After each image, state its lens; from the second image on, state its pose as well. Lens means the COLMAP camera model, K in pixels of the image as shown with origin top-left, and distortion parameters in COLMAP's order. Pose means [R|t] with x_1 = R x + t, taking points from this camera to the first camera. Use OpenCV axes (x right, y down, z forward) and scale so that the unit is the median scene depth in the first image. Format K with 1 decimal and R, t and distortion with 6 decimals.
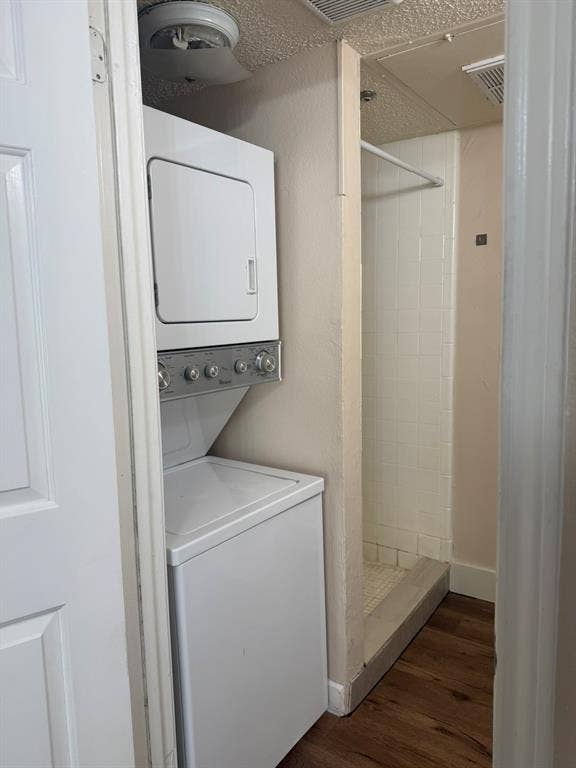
lens RADIAL K [[558.1, 0, 288.0], [0, 558.1, 384.0], [0, 0, 1]] dist [0.028308, -0.000807]
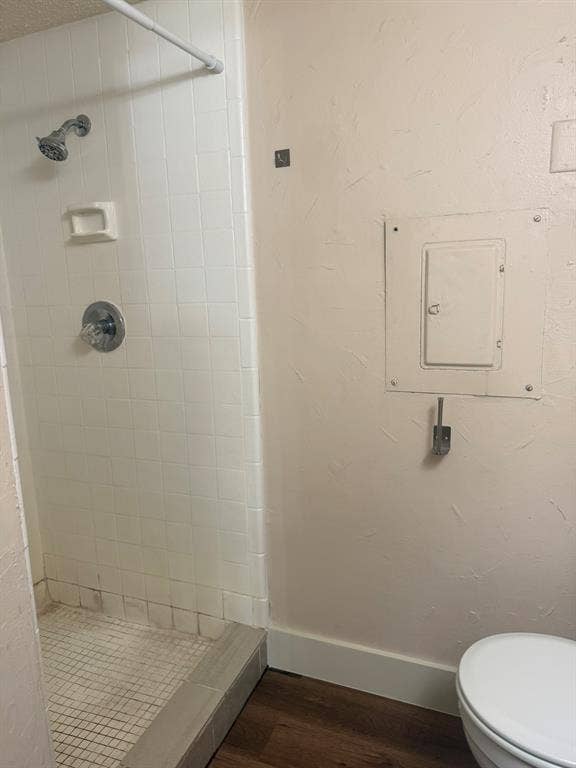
lens RADIAL K [[558.1, 0, 288.0], [0, 558.1, 384.0], [0, 0, 1]] dist [0.028308, -0.000807]
pose [[0.976064, -0.048784, 0.211941, 0.181942], [0.038560, 0.997897, 0.052109, -0.025893], [-0.214037, -0.042689, 0.975892, 0.318093]]
